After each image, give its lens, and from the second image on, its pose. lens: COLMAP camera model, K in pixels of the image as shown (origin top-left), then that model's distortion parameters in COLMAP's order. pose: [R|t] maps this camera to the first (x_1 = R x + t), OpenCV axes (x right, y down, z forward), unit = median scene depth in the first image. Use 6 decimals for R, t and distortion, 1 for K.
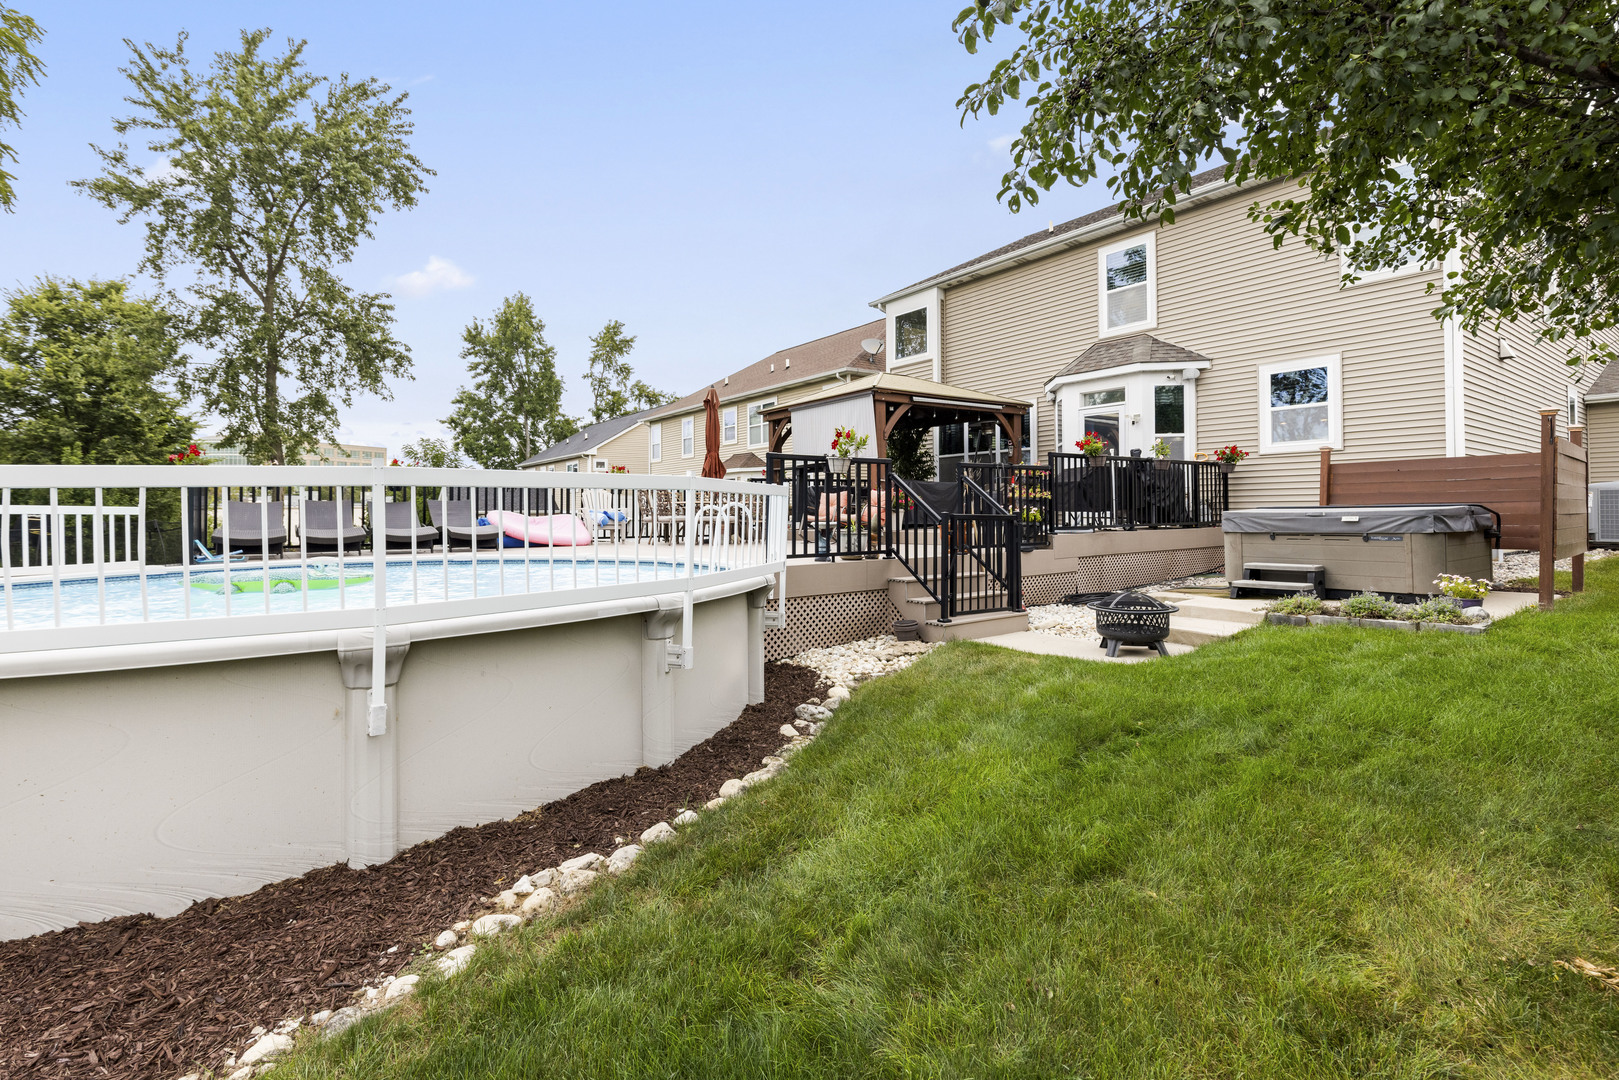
lens RADIAL K [[758.6, 0, 802.6], [0, 758.6, 532.6], [0, 0, 1]] dist [0.013776, -0.000550]
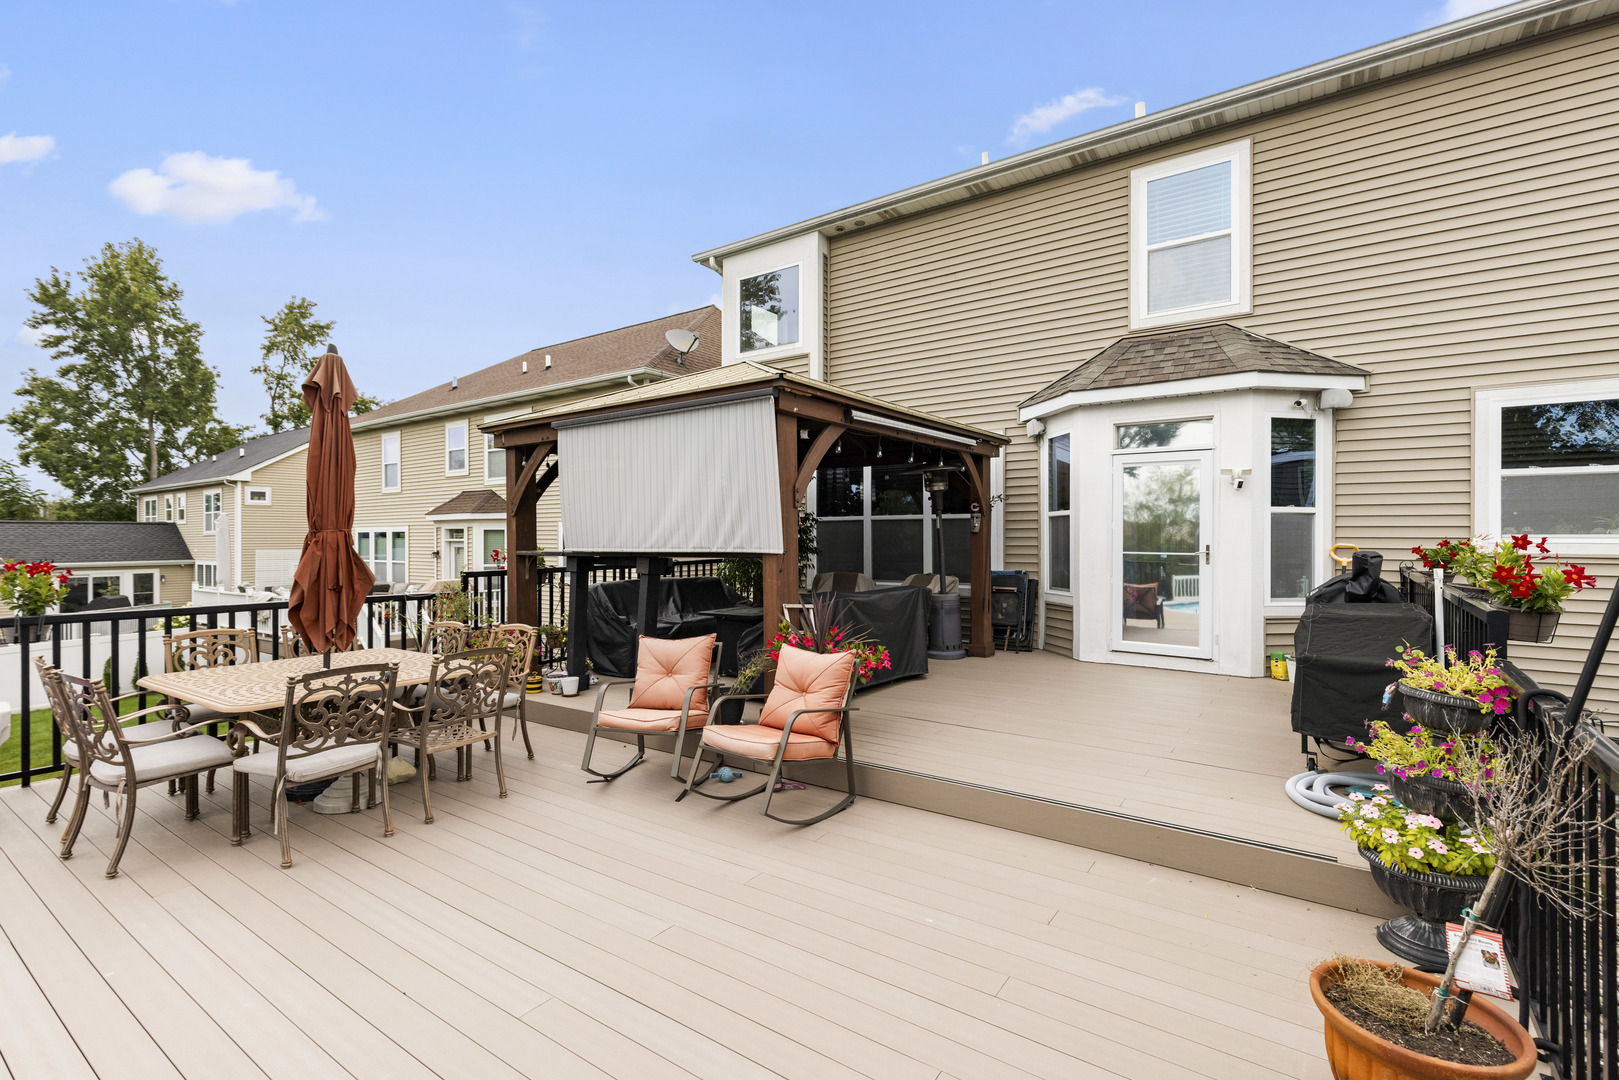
lens RADIAL K [[747.5, 0, 803.9], [0, 747.5, 557.7], [0, 0, 1]] dist [0.000482, -0.000439]
pose [[0.951976, -0.000177, 0.306173, -0.004000], [0.000515, 0.999999, -0.001025, -0.027635], [-0.306173, 0.001133, 0.951975, 0.177328]]
